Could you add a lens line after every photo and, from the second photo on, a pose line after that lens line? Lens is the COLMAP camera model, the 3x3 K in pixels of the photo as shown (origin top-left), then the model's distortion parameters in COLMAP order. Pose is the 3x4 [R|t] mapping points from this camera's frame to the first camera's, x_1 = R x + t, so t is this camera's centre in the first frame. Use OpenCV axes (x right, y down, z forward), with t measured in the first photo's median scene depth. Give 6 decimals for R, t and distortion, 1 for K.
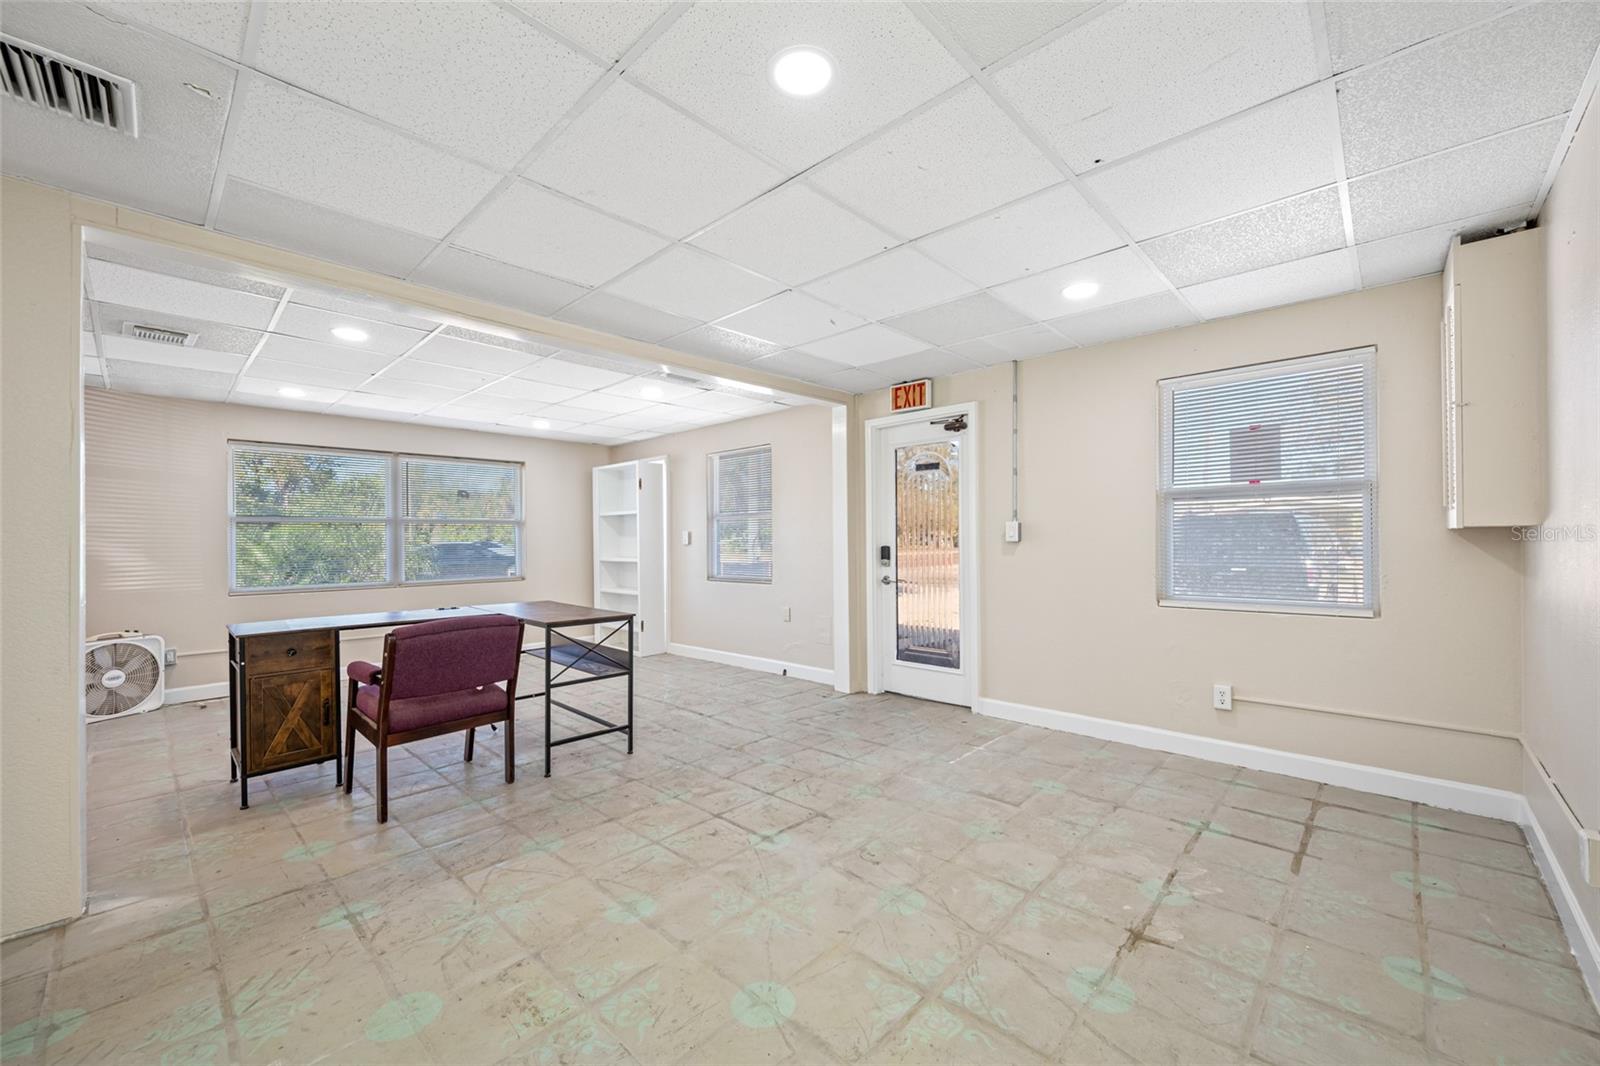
lens RADIAL K [[617.8, 0, 802.8], [0, 617.8, 578.6], [0, 0, 1]] dist [0.002099, 0.000053]
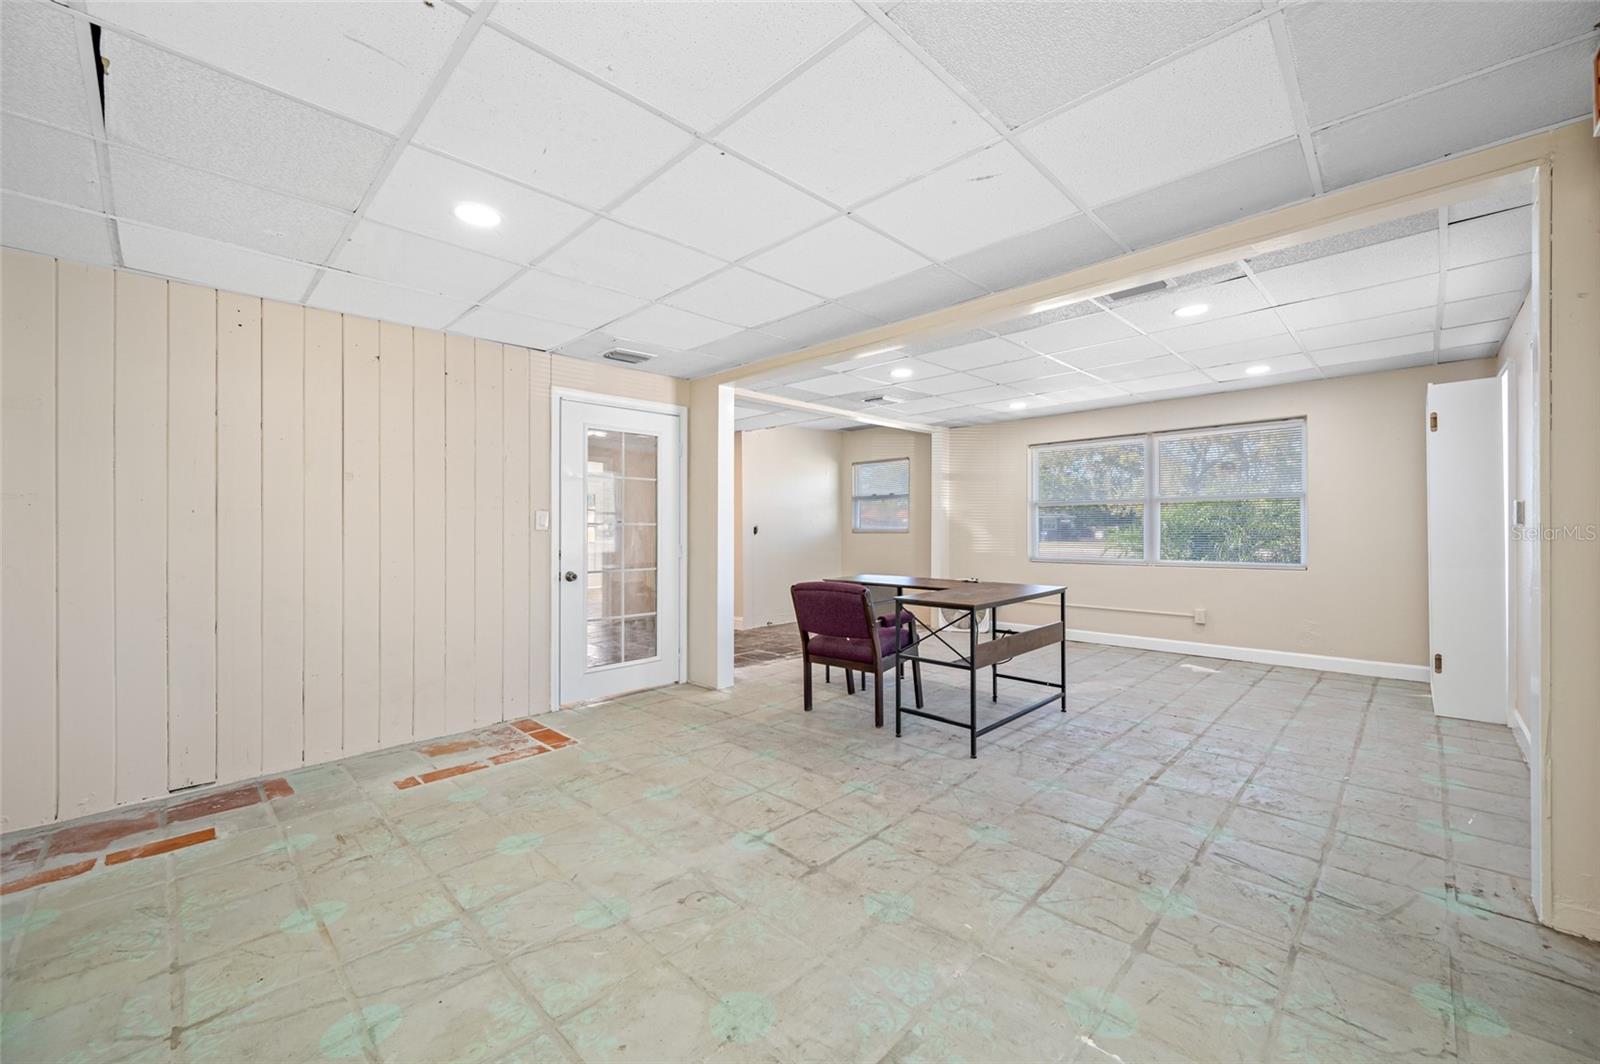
lens RADIAL K [[641.0, 0, 813.8], [0, 641.0, 537.1], [0, 0, 1]] dist [-0.001027, 0.000055]
pose [[-0.013006, 0.025412, -0.999592, 0.761013], [-0.053463, 0.998229, 0.026073, -0.058556], [0.998485, 0.053780, -0.011625, 0.895897]]
